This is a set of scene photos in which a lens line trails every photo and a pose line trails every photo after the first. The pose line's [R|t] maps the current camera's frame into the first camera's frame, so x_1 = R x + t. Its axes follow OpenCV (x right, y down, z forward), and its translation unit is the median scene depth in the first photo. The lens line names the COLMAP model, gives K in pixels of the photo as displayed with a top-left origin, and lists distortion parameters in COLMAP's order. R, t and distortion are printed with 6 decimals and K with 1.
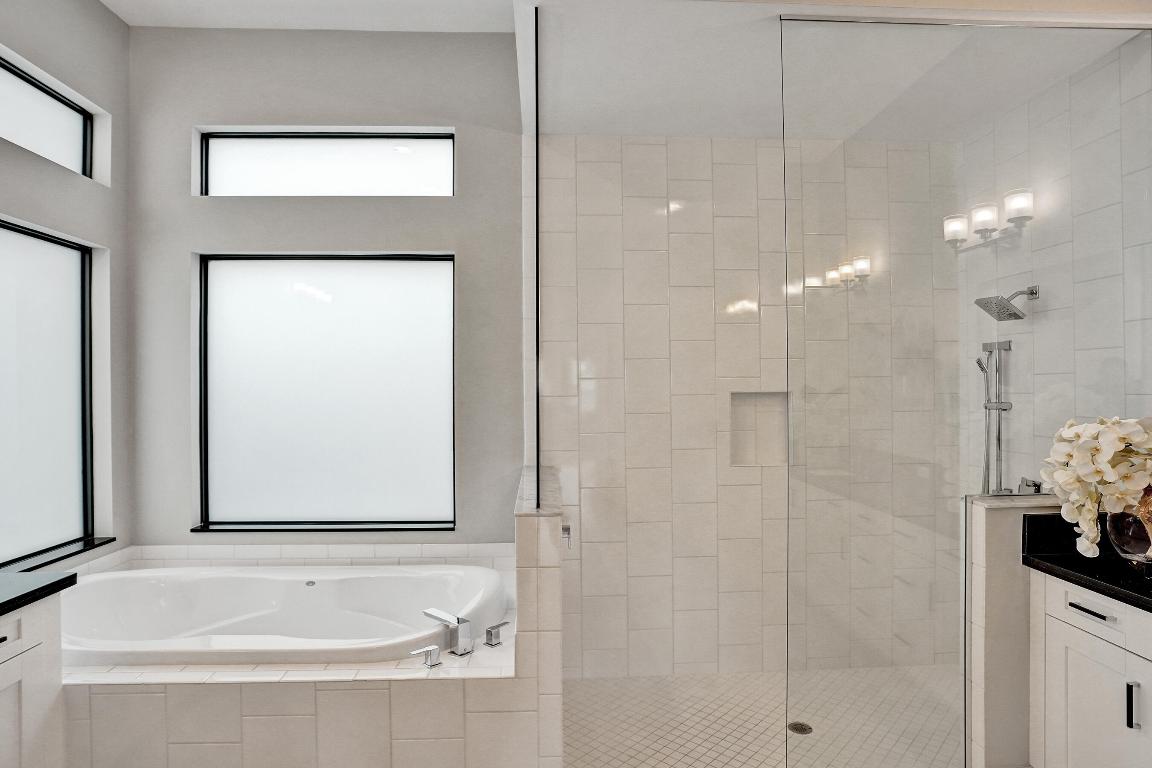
lens RADIAL K [[647.1, 0, 595.0], [0, 647.1, 388.1], [0, 0, 1]] dist [-0.030817, 0.002323]
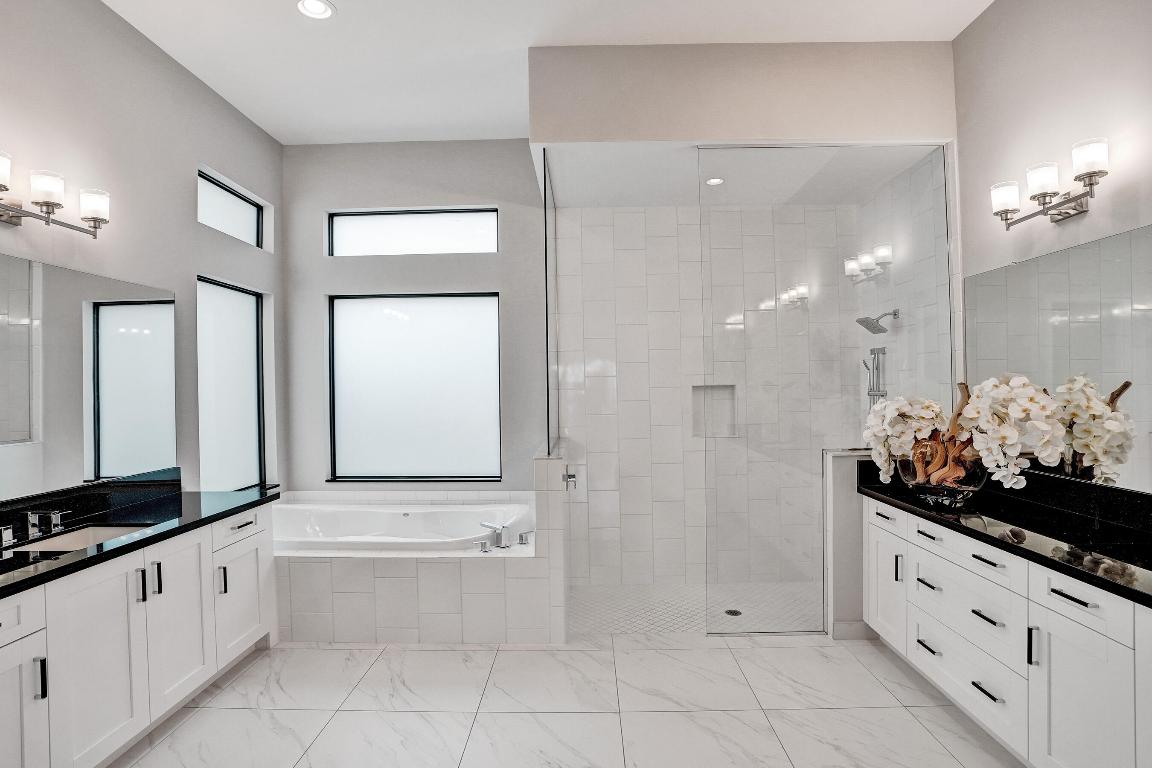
lens RADIAL K [[609.8, 0, 600.9], [0, 609.8, 388.9], [0, 0, 1]] dist [-0.044837, 0.012396]
pose [[0.998135, -0.008360, -0.060462, 0.099698], [0.008490, 0.999962, 0.001903, 0.010673], [0.060444, -0.002413, 0.998169, -0.383253]]
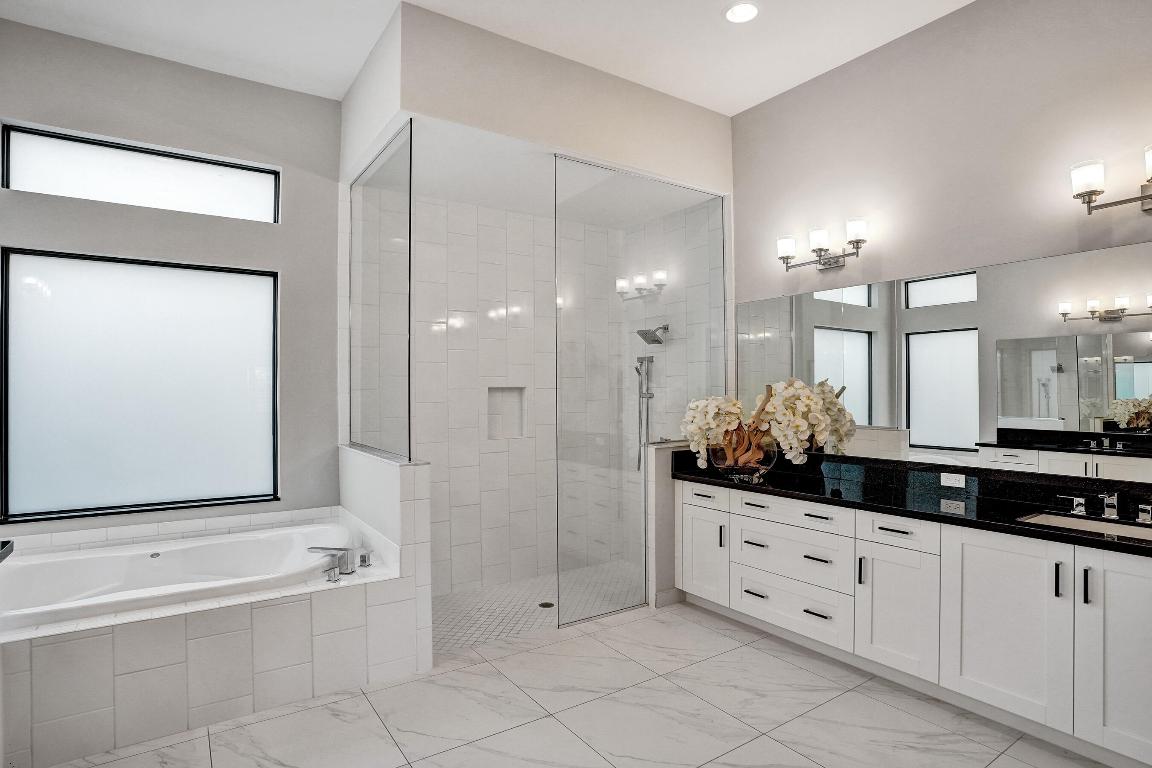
lens RADIAL K [[609.8, 0, 584.8], [0, 609.8, 389.3], [0, 0, 1]] dist [-0.044837, 0.012396]
pose [[0.855086, 0.001477, 0.518485, -0.333609], [0.002455, 0.999973, -0.006899, 0.023515], [-0.518481, 0.007172, 0.855059, -0.274348]]
